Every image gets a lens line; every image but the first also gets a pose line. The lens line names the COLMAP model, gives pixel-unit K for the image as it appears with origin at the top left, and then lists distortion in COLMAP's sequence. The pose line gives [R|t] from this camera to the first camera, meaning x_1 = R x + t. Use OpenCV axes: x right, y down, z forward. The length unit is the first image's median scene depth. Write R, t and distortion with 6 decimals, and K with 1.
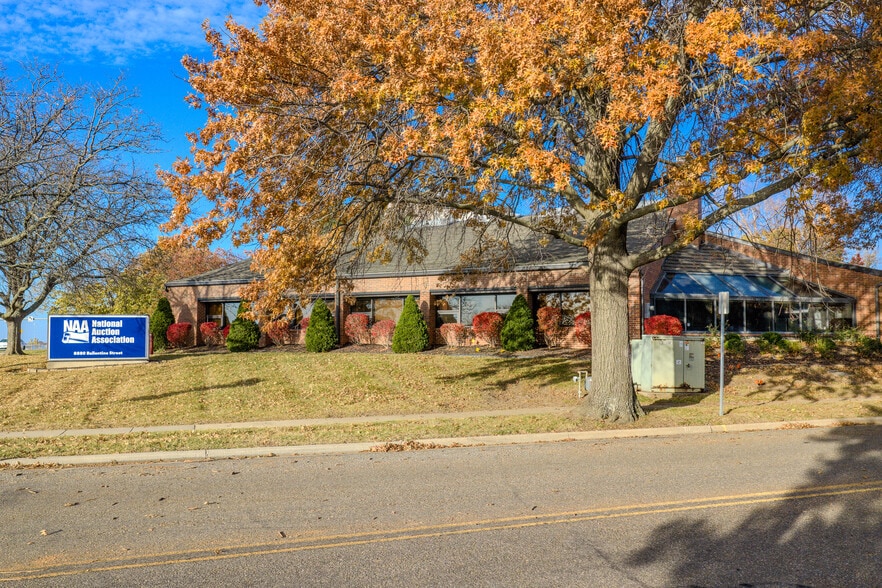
lens RADIAL K [[729.6, 0, 443.0], [0, 729.6, 298.2], [0, 0, 1]] dist [0.022059, -0.036836]
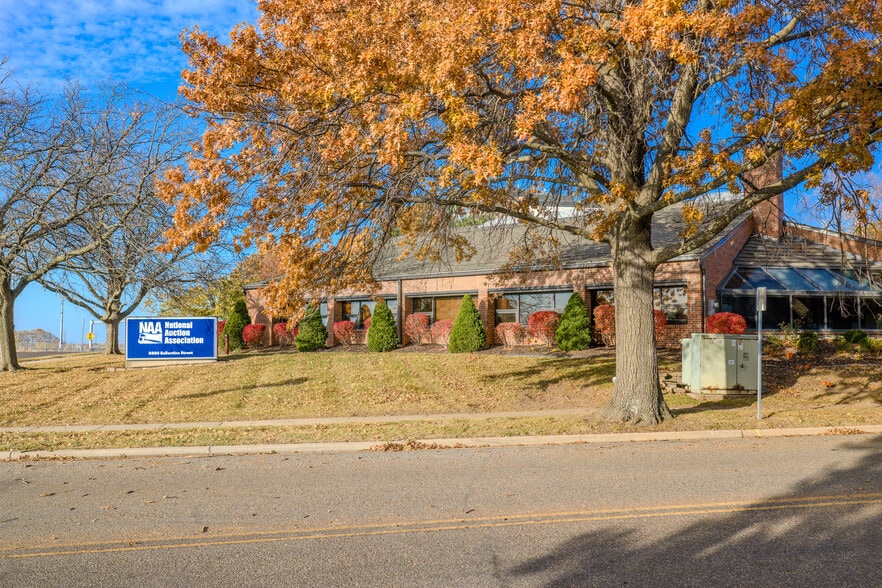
lens RADIAL K [[729.6, 0, 443.0], [0, 729.6, 298.2], [0, 0, 1]] dist [0.022059, -0.036836]
pose [[0.989392, -0.011541, -0.144812, 0.120120], [0.011567, 0.999933, -0.000665, 0.001560], [0.144810, -0.001017, 0.989459, 0.015865]]
